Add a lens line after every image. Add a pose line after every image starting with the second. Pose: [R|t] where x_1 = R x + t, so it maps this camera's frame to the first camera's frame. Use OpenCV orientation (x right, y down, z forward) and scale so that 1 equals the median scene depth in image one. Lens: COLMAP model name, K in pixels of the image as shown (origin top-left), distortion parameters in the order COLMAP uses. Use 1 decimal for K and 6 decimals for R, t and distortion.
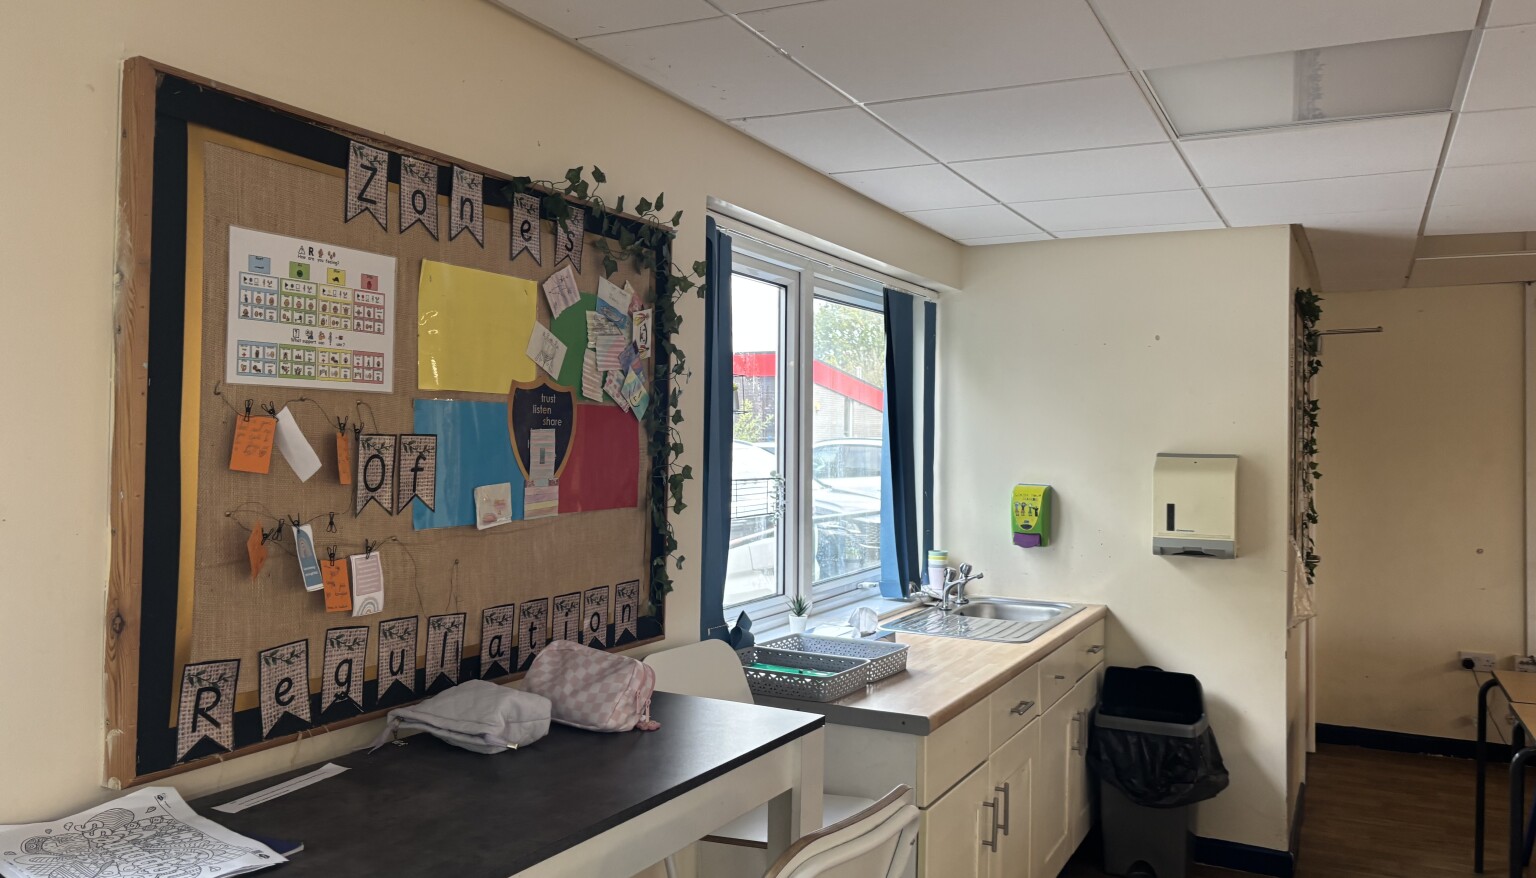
lens RADIAL K [[1159.9, 0, 772.0], [0, 1159.9, 432.8], [0, 0, 1]] dist [0.004201, 0.003070]
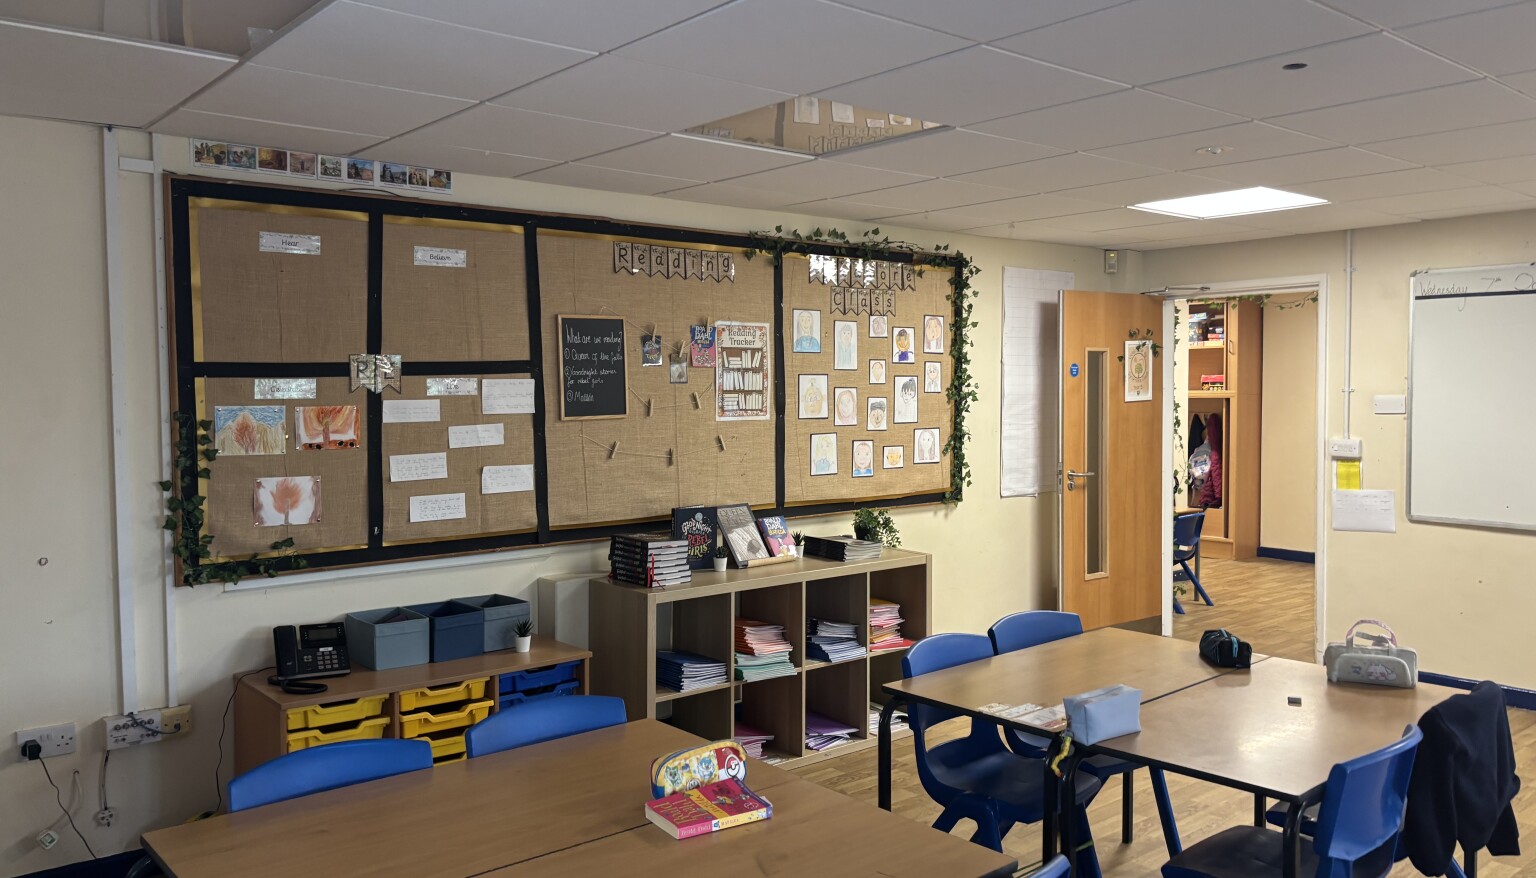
lens RADIAL K [[1159.9, 0, 772.2], [0, 1159.9, 431.0], [0, 0, 1]] dist [0.004201, 0.003070]
pose [[0.392048, -0.043052, 0.918937, 0.205667], [-0.000106, 0.998902, 0.046844, 0.005753], [-0.919945, -0.018462, 0.391613, 0.419023]]
